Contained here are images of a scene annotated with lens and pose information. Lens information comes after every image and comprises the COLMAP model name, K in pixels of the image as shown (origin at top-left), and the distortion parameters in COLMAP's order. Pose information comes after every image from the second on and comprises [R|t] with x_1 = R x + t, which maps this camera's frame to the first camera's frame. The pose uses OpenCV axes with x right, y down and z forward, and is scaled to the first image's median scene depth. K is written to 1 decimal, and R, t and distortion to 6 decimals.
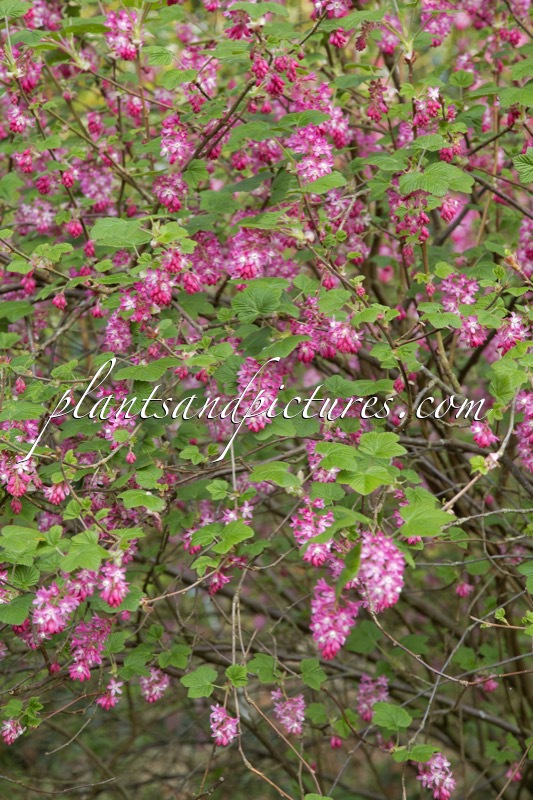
lens RADIAL K [[2429.5, 0, 264.9], [0, 2429.5, 400.6], [0, 0, 1]] dist [0.799616, 0.000000]
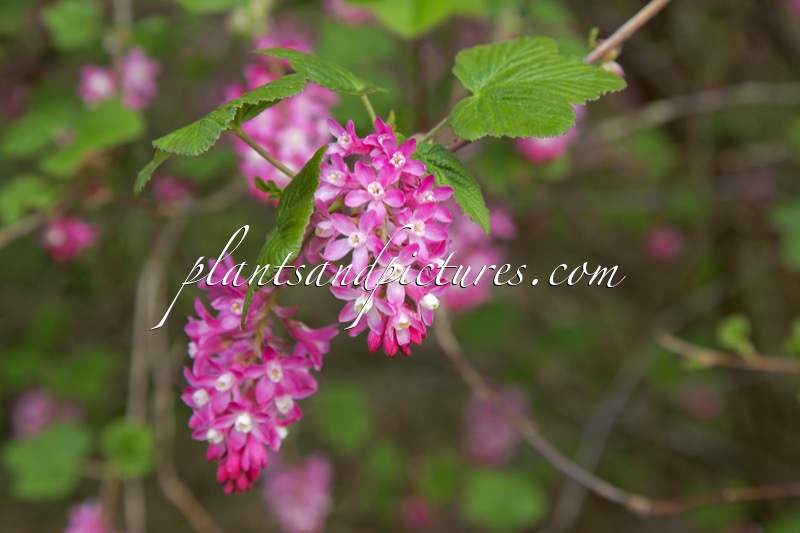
lens RADIAL K [[2429.5, 0, 401.5], [0, 2429.5, 267.1], [0, 0, 1]] dist [0.799616, 0.000000]
pose [[0.999341, 0.021692, -0.029089, 0.058634], [-0.018628, 0.994635, 0.101753, 0.039745], [0.031140, -0.101145, 0.994384, 0.669518]]
